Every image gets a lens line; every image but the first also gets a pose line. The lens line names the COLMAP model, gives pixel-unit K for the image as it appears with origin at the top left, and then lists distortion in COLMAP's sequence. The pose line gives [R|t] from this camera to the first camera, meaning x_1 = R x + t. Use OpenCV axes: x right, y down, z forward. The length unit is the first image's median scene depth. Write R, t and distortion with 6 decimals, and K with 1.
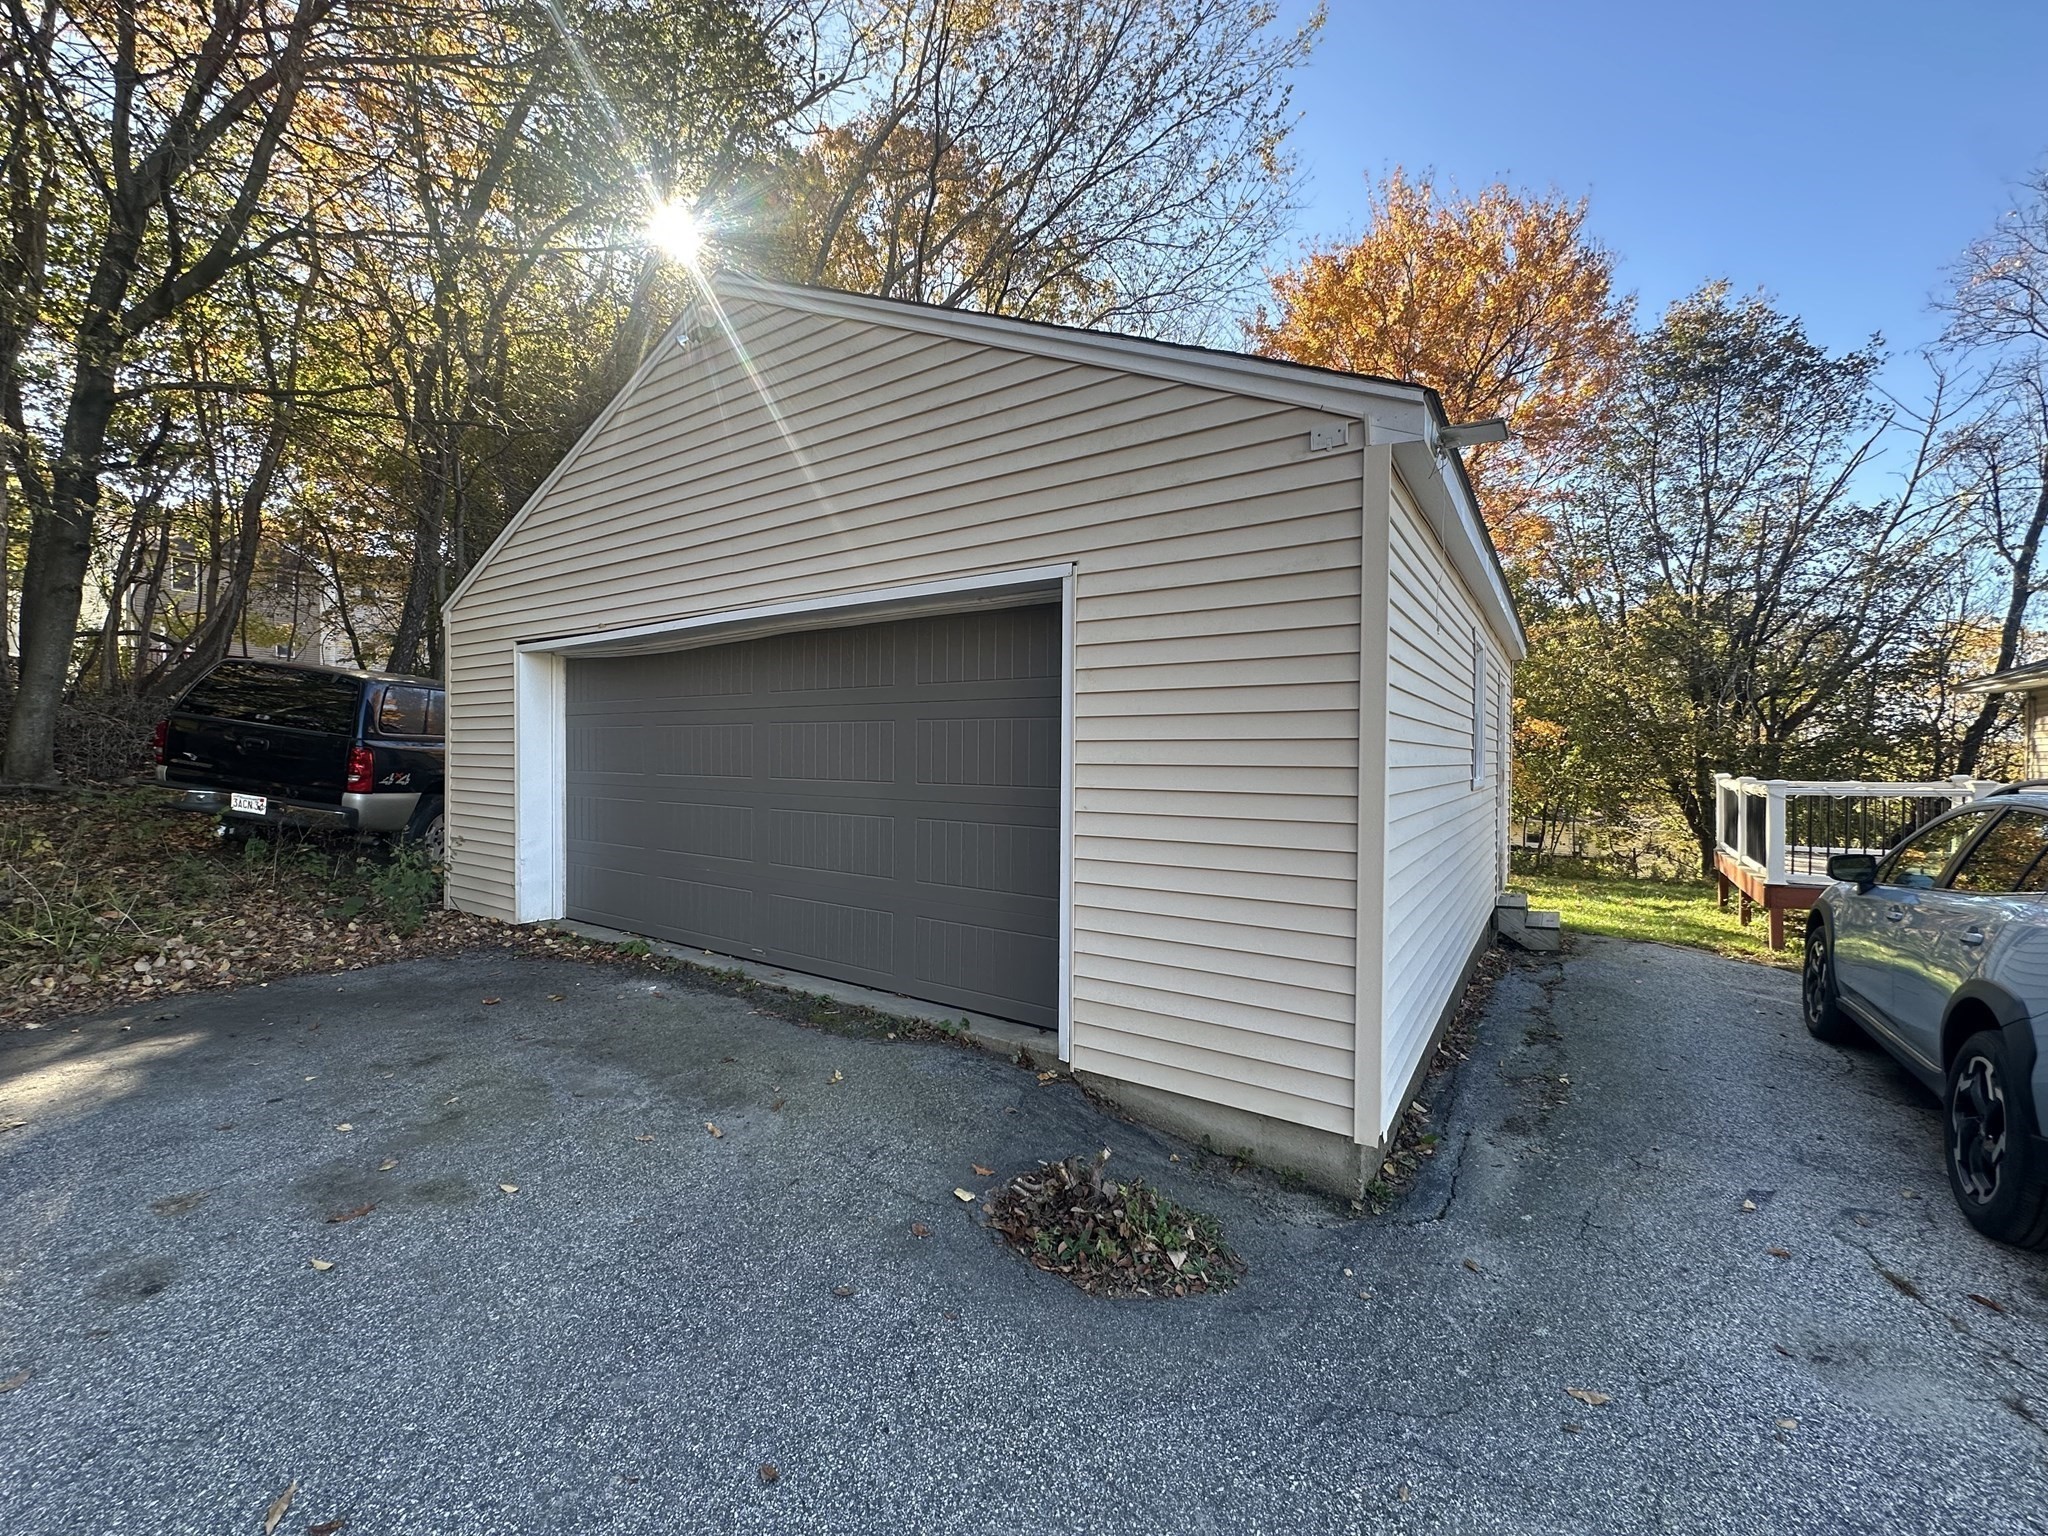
lens RADIAL K [[813.8, 0, 1018.9], [0, 813.8, 765.3], [0, 0, 1]] dist [-0.001566, 0.000170]
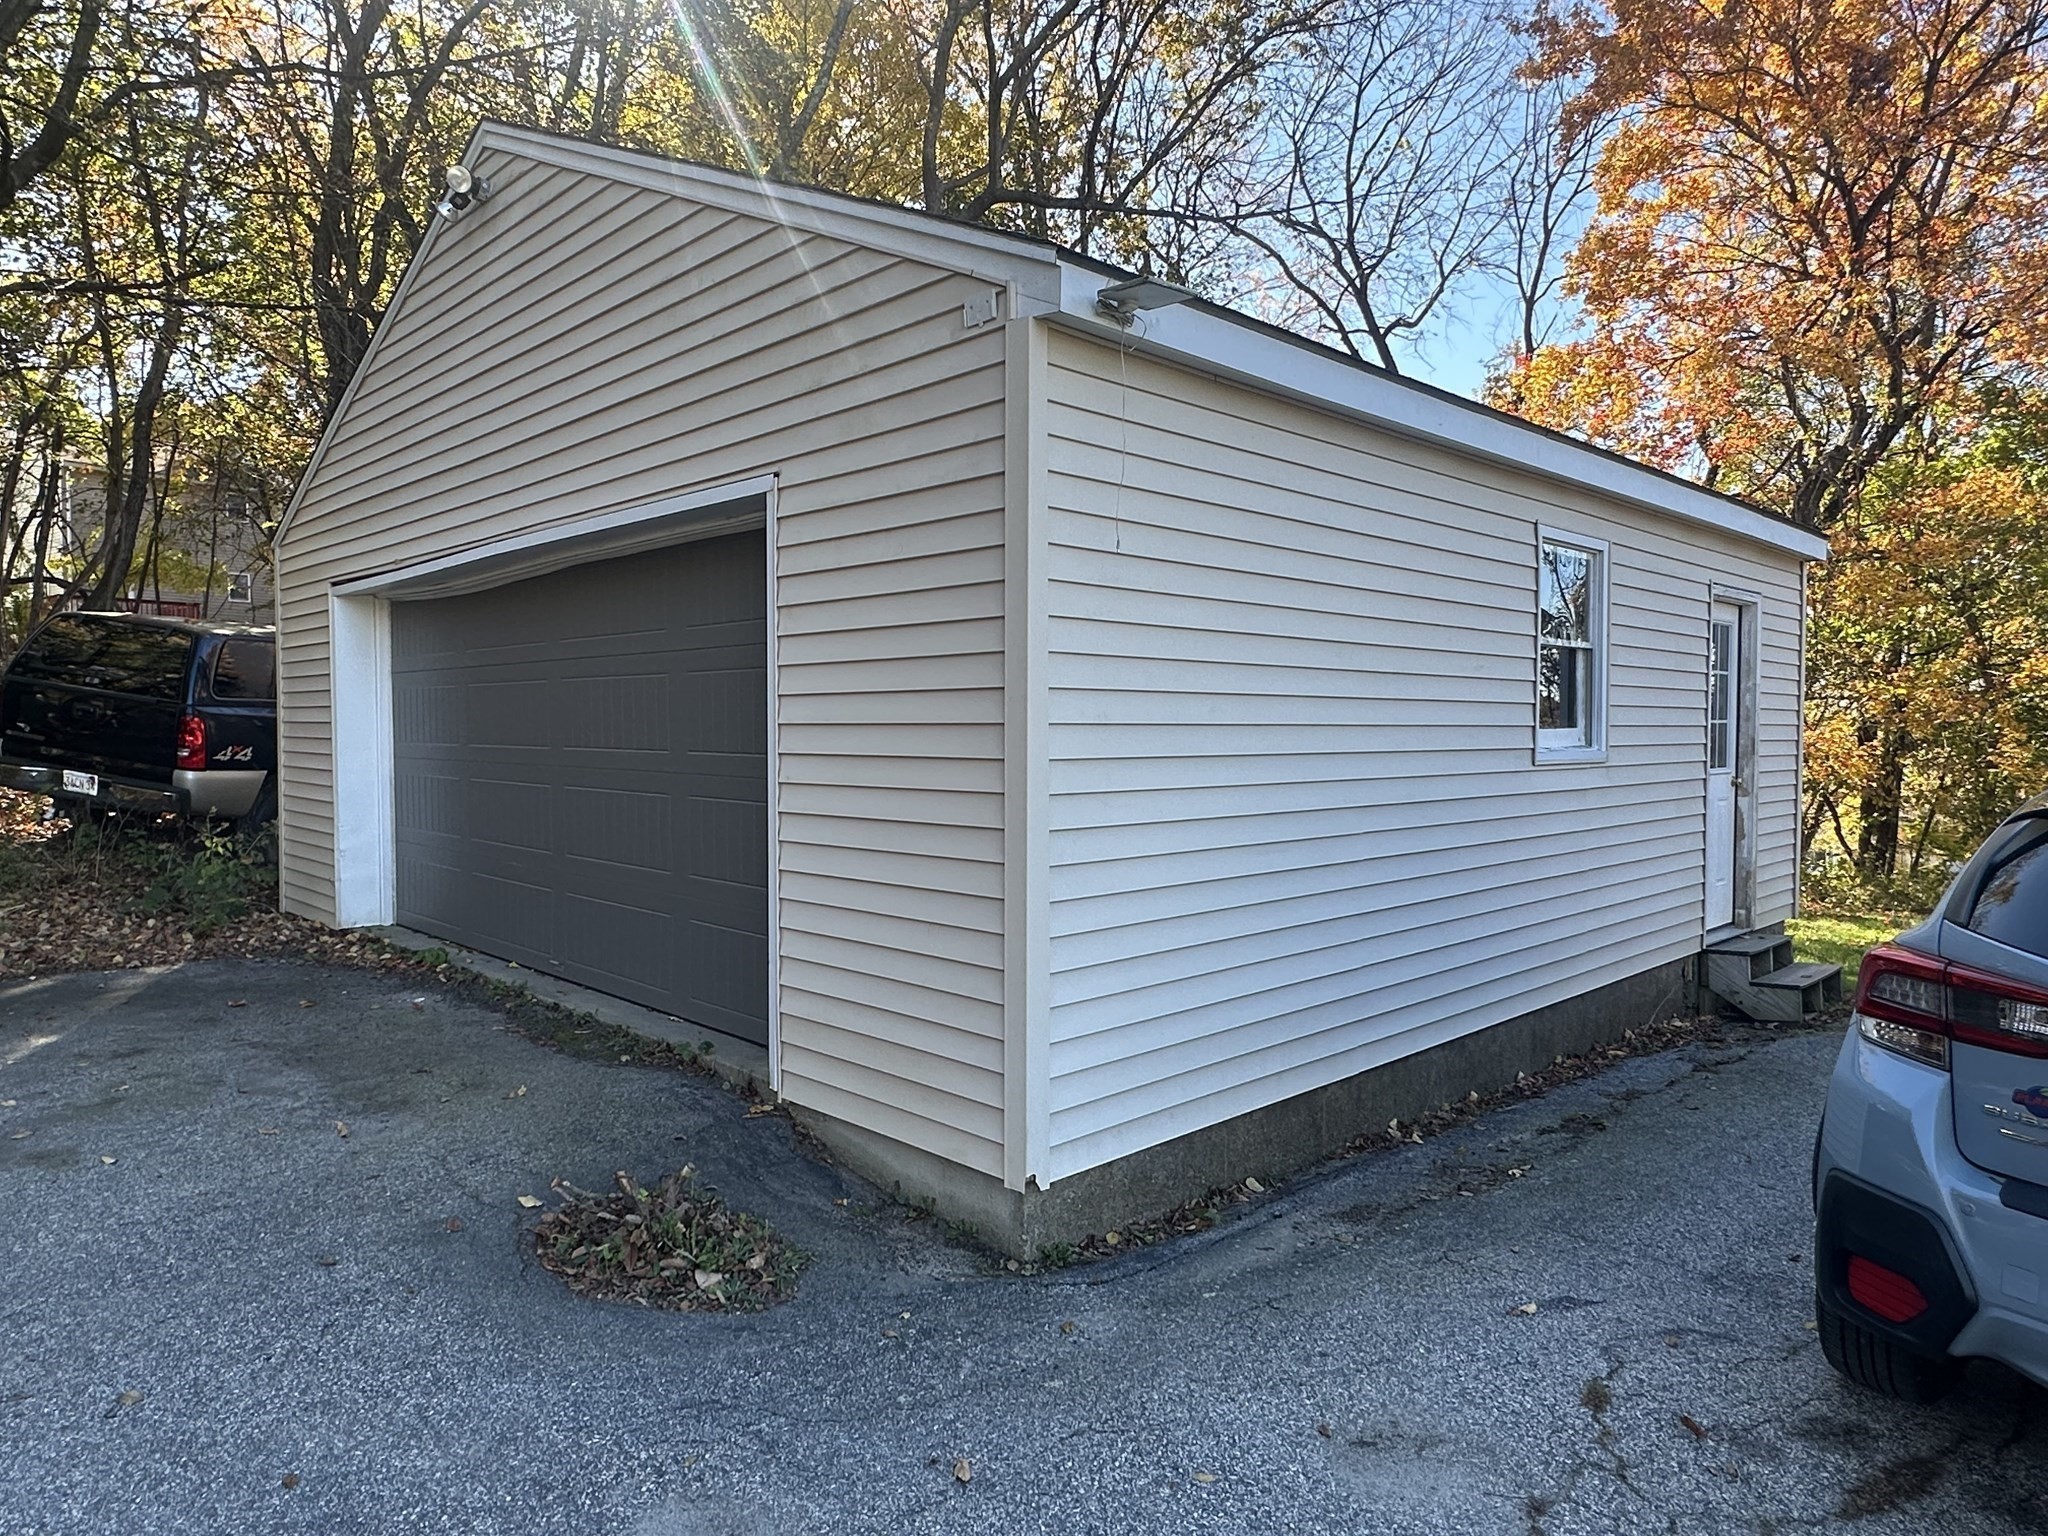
lens RADIAL K [[1283.7, 0, 1019.3], [0, 1283.7, 769.2], [0, 0, 1]] dist [0.000481, 0.000542]
pose [[0.976747, 0.000530, -0.214393, 0.569889], [0.004066, 0.999771, 0.020992, 0.017567], [0.214356, -0.021376, 0.976522, -0.192436]]
